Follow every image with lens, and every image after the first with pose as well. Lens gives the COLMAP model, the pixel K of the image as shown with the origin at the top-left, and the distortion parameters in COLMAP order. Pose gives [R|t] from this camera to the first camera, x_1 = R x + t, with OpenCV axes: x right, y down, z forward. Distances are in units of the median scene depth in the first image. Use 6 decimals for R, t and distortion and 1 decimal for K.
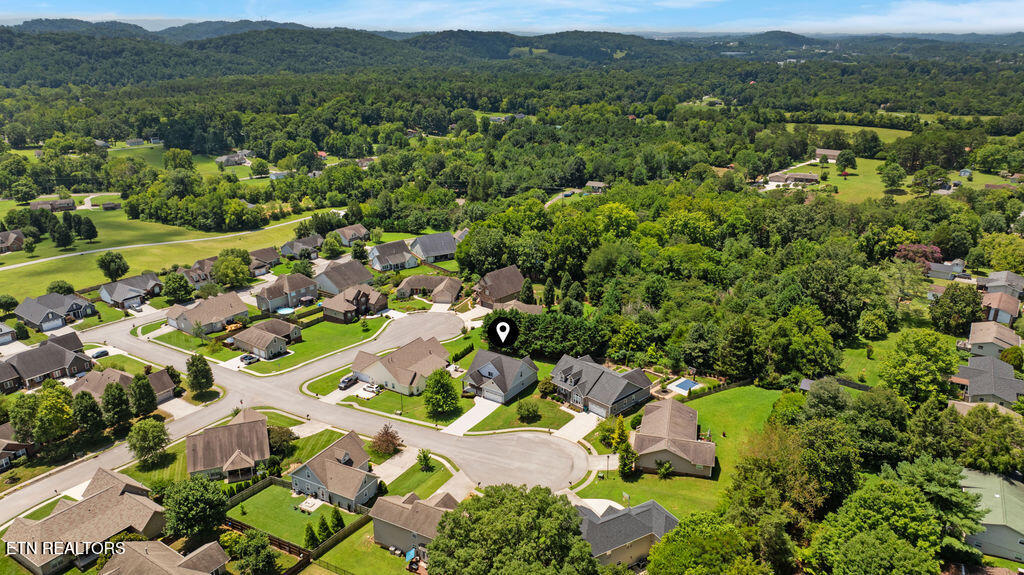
lens RADIAL K [[723.5, 0, 512.0], [0, 723.5, 287.5], [0, 0, 1]] dist [-0.002088, -0.000728]
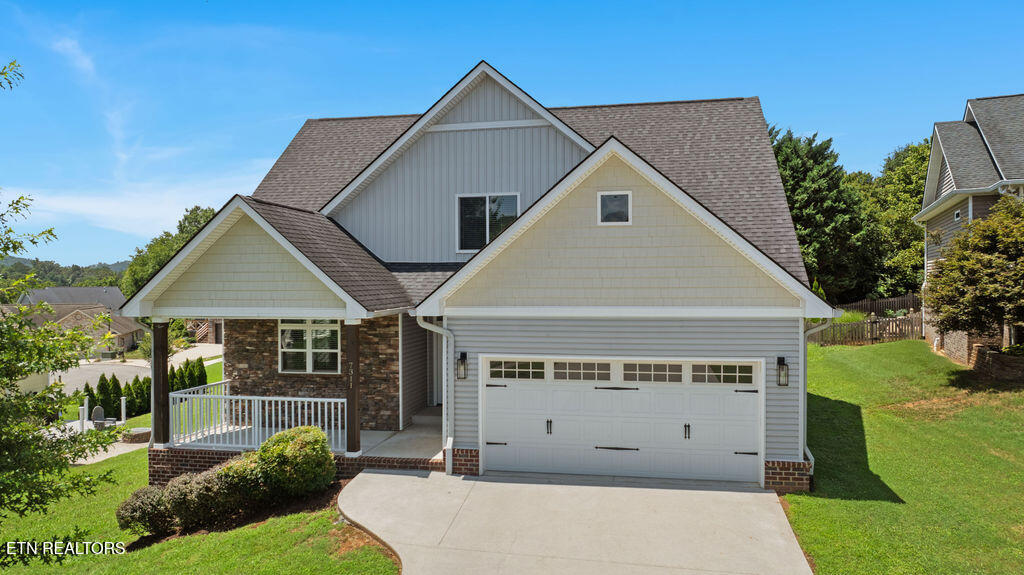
lens RADIAL K [[723.5, 0, 512.0], [0, 723.5, 287.5], [0, 0, 1]] dist [-0.002088, -0.000728]
pose [[0.919985, -0.011210, 0.391794, -0.059065], [0.137724, 0.945096, -0.296354, 0.146200], [-0.366961, 0.326600, 0.871018, 0.861854]]
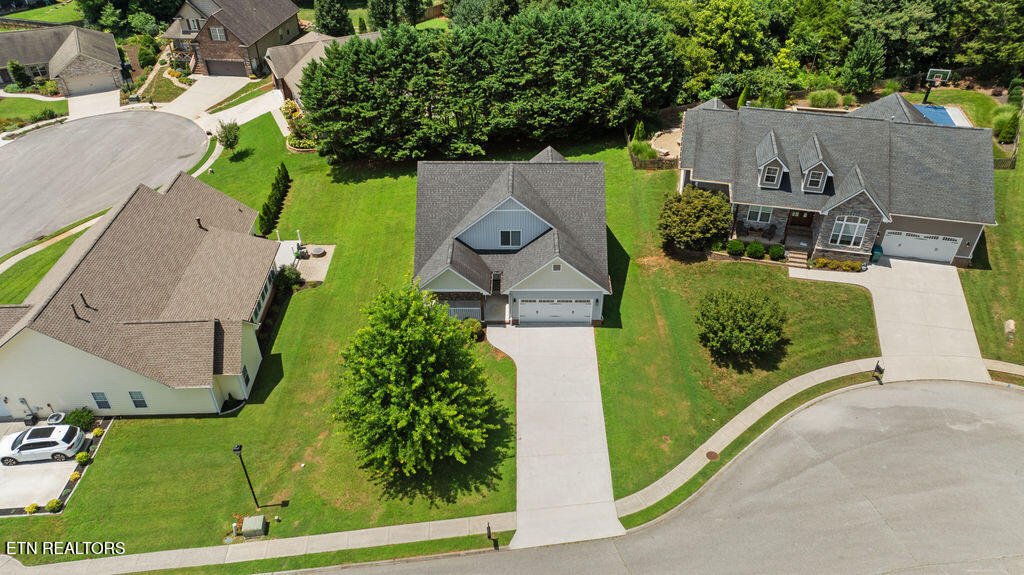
lens RADIAL K [[723.5, 0, 512.0], [0, 723.5, 287.5], [0, 0, 1]] dist [-0.002088, -0.000728]
pose [[0.835889, -0.334132, 0.435483, -0.147561], [0.192230, 0.921331, 0.337931, 0.039862], [-0.514138, -0.198760, 0.834360, 0.713249]]
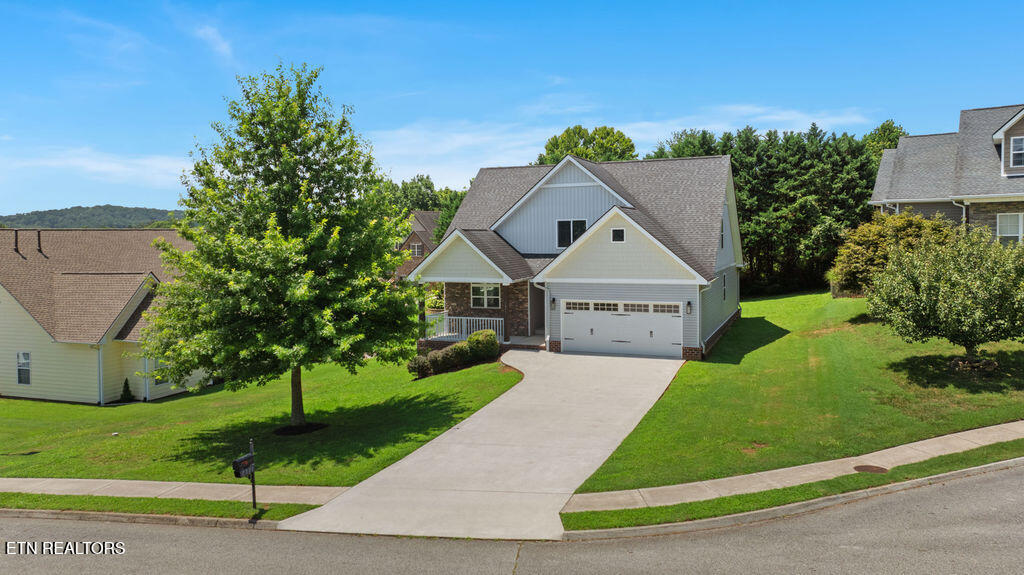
lens RADIAL K [[738.7, 0, 514.3], [0, 738.7, 253.7], [0, 0, 1]] dist [-0.013434, -0.000538]
pose [[0.980139, -0.022061, 0.197082, -0.076230], [0.081167, 0.951368, -0.297173, 0.168837], [-0.180942, 0.307267, 0.934263, 0.774015]]
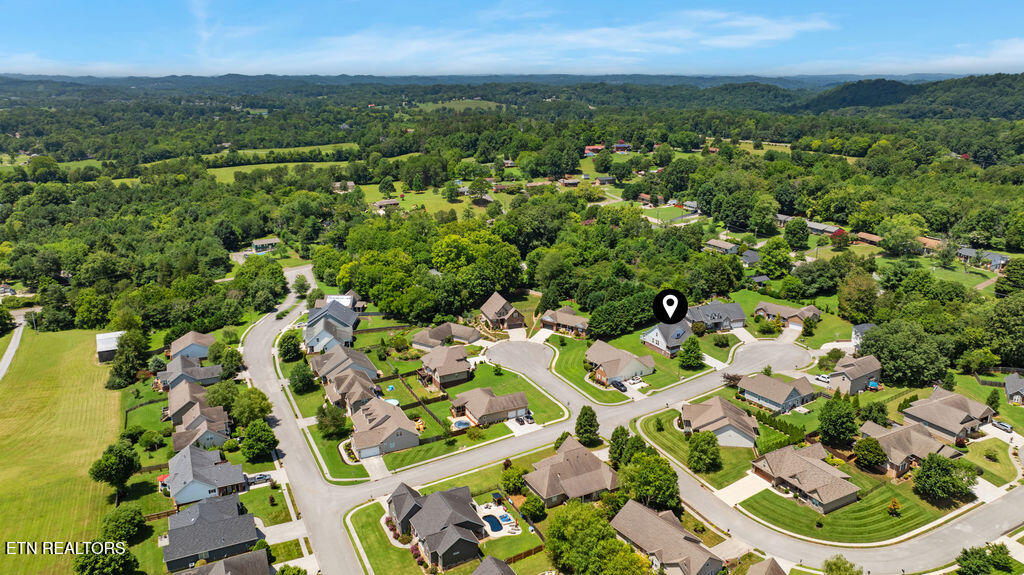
lens RADIAL K [[723.5, 0, 512.0], [0, 723.5, 287.5], [0, 0, 1]] dist [-0.002088, -0.000728]
pose [[0.467352, -0.253795, 0.846859, -1.294835], [0.296883, 0.947335, 0.120067, -0.225887], [-0.832732, 0.195305, 0.518086, 0.481557]]
